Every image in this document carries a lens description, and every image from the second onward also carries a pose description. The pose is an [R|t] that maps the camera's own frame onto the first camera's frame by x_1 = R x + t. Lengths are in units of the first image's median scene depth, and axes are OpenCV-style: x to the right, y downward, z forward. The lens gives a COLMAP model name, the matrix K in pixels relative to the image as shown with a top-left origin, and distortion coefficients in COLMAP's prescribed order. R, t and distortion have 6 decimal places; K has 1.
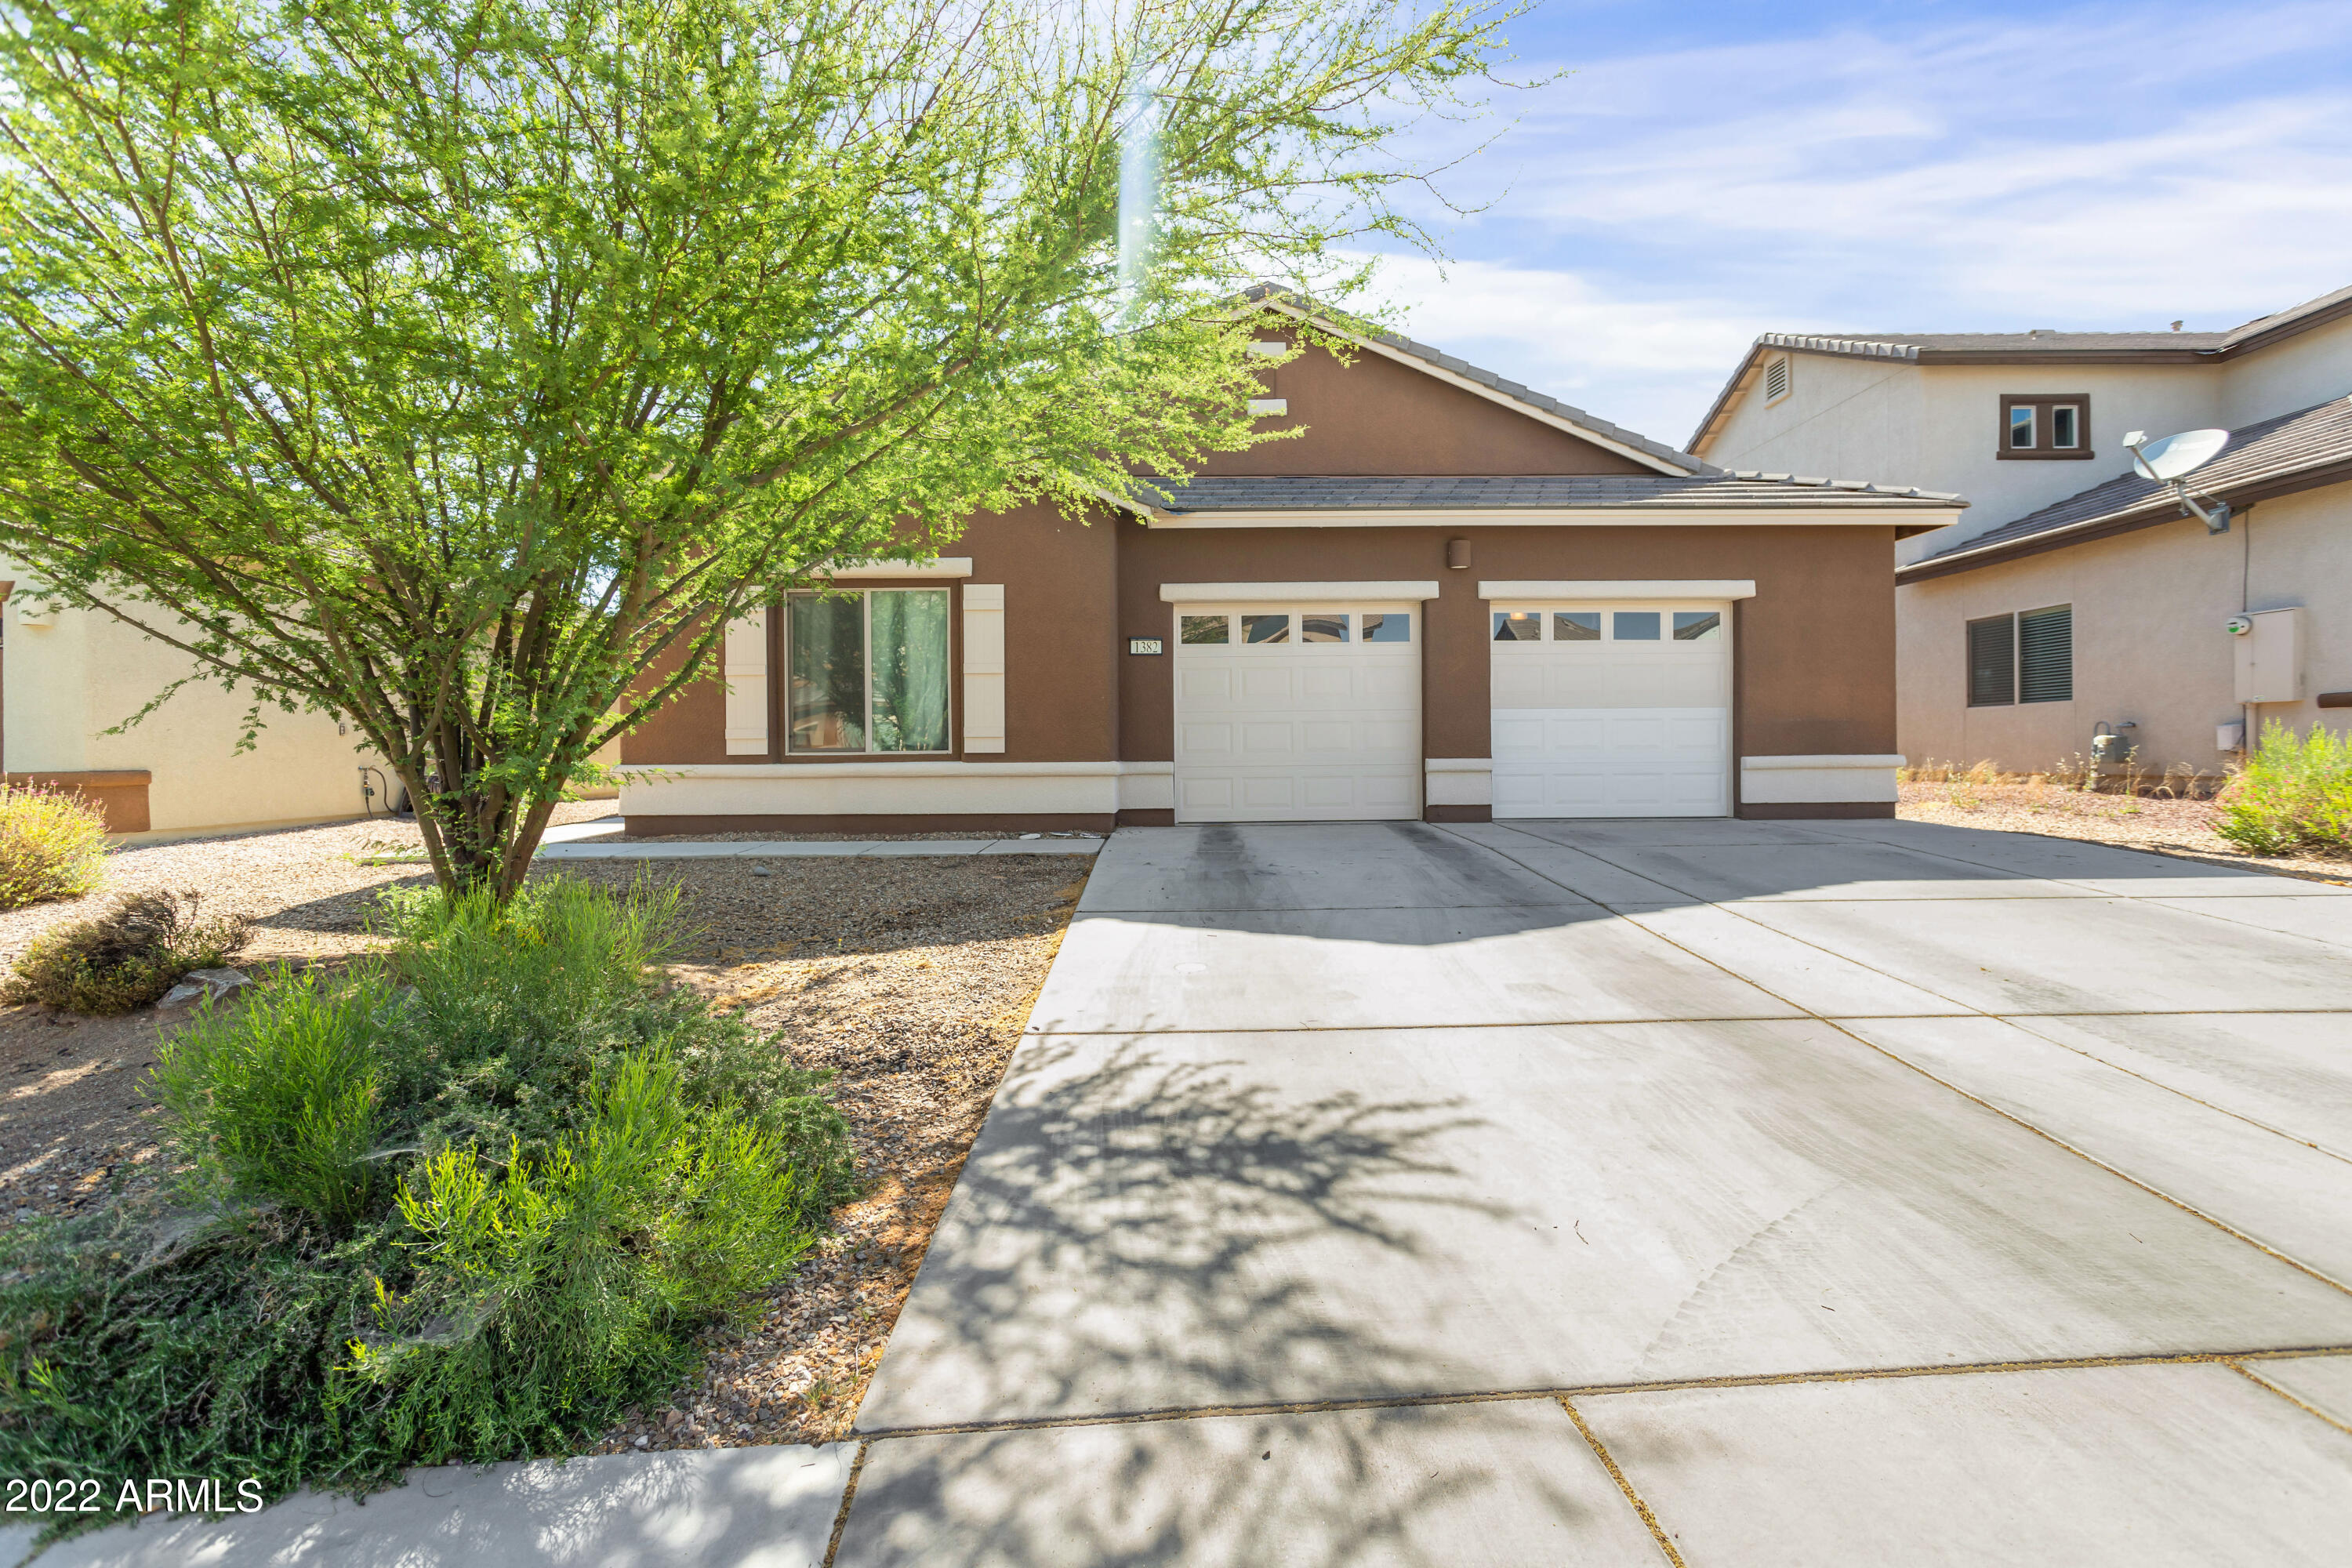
lens RADIAL K [[1118.9, 0, 1178.0], [0, 1118.9, 742.8], [0, 0, 1]] dist [0.003724, 0.000558]
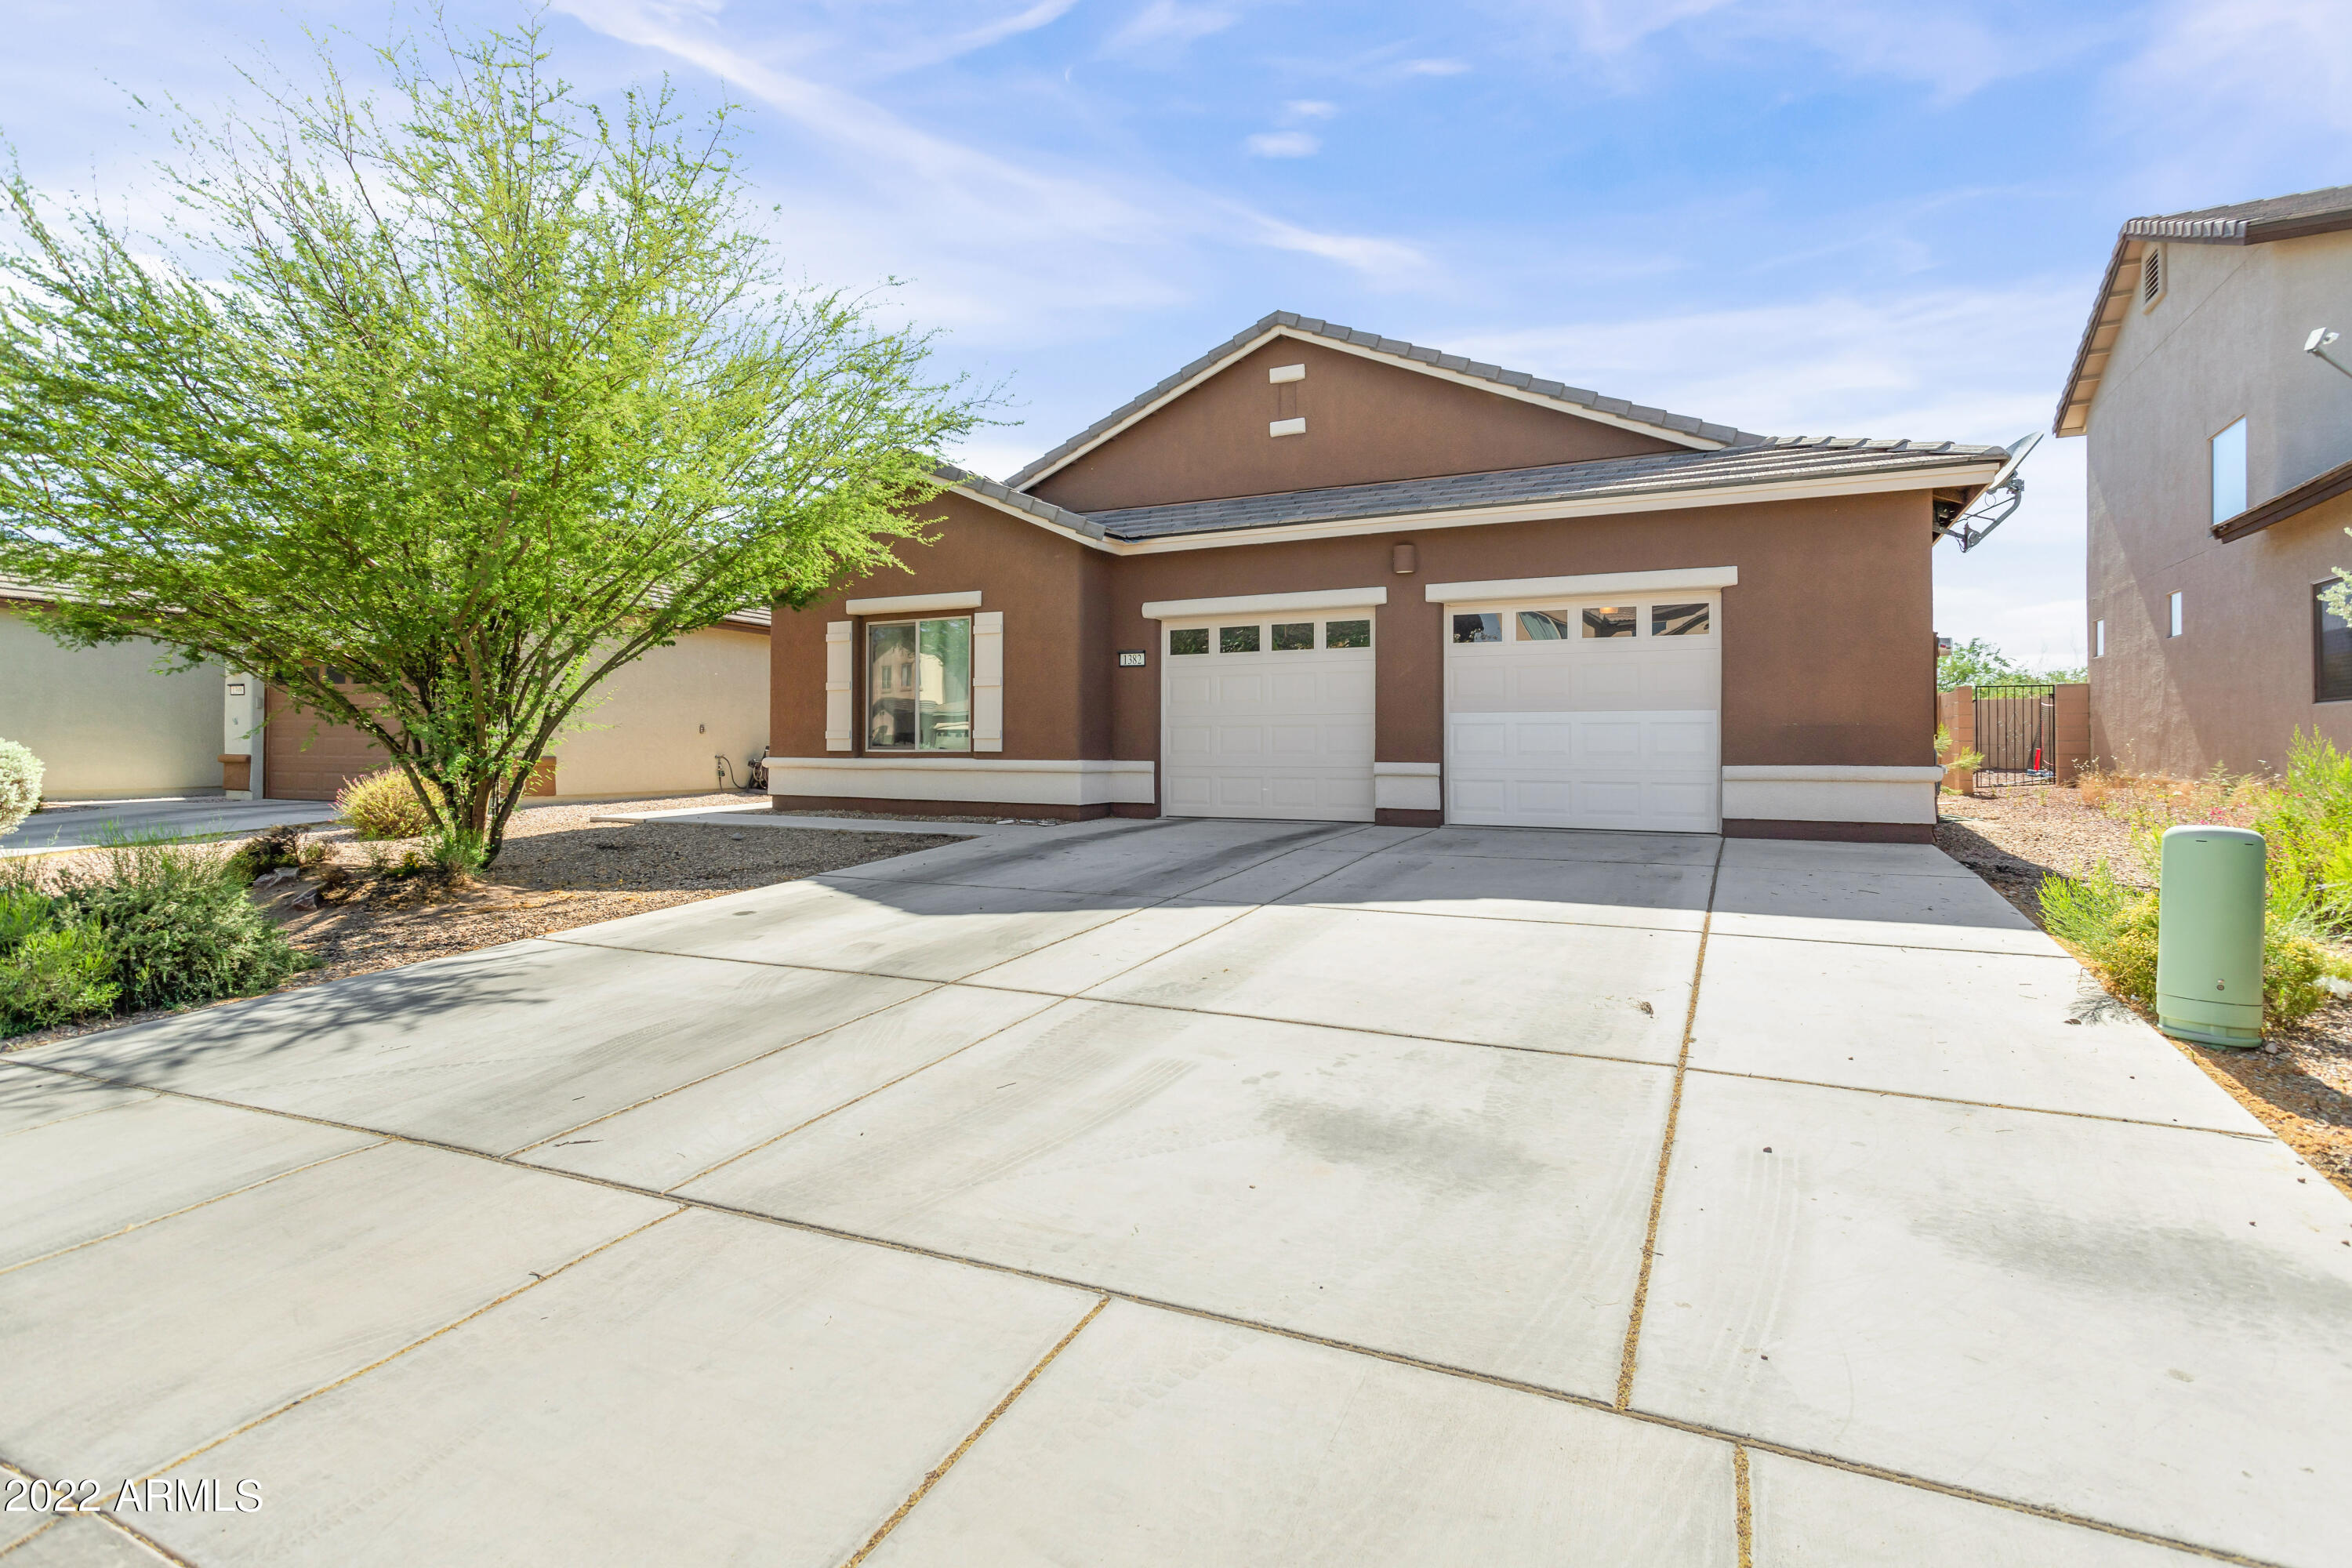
lens RADIAL K [[1118.9, 0, 1178.0], [0, 1118.9, 742.8], [0, 0, 1]] dist [0.003724, 0.000558]
pose [[0.887710, 0.008715, -0.460320, 0.526995], [-0.007595, 0.999962, 0.004284, -0.006567], [0.460340, -0.000307, 0.887743, 0.018012]]
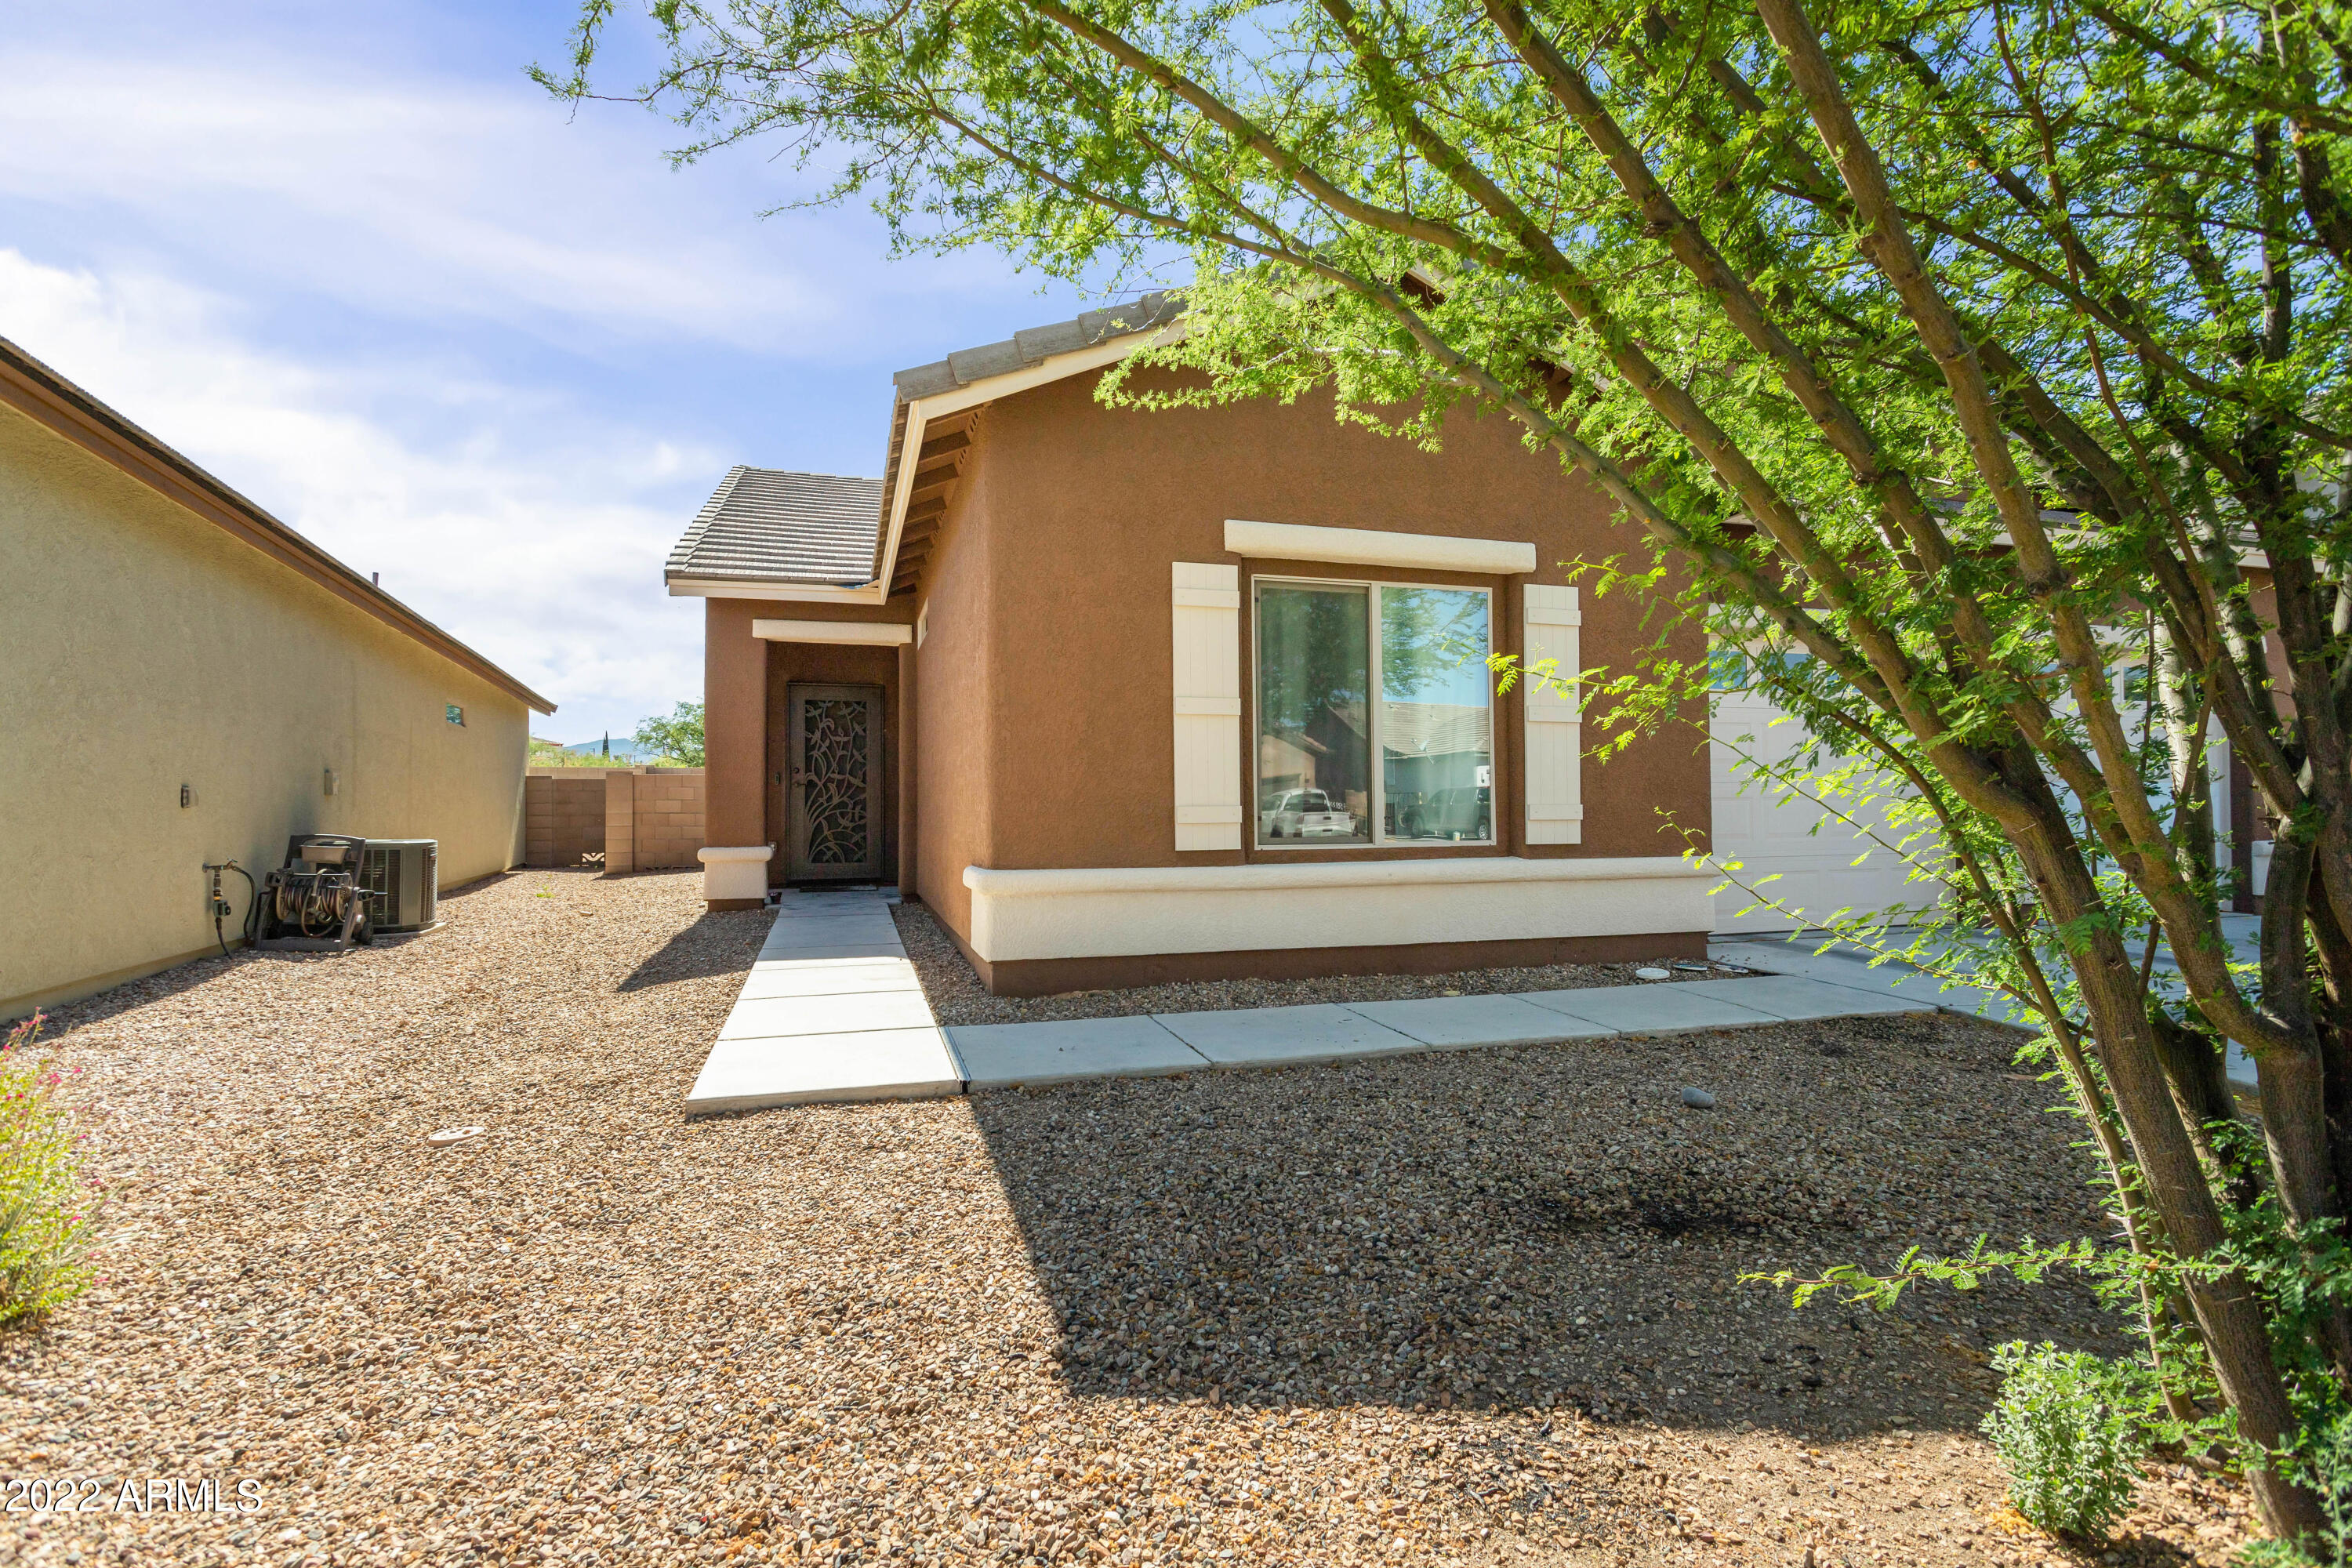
lens RADIAL K [[1118.9, 0, 1178.0], [0, 1118.9, 742.8], [0, 0, 1]] dist [0.003724, 0.000558]
pose [[0.960940, 0.020221, 0.276017, -0.519891], [-0.006191, 0.998648, -0.051608, -0.013770], [-0.276687, 0.047883, 0.959766, 0.406148]]
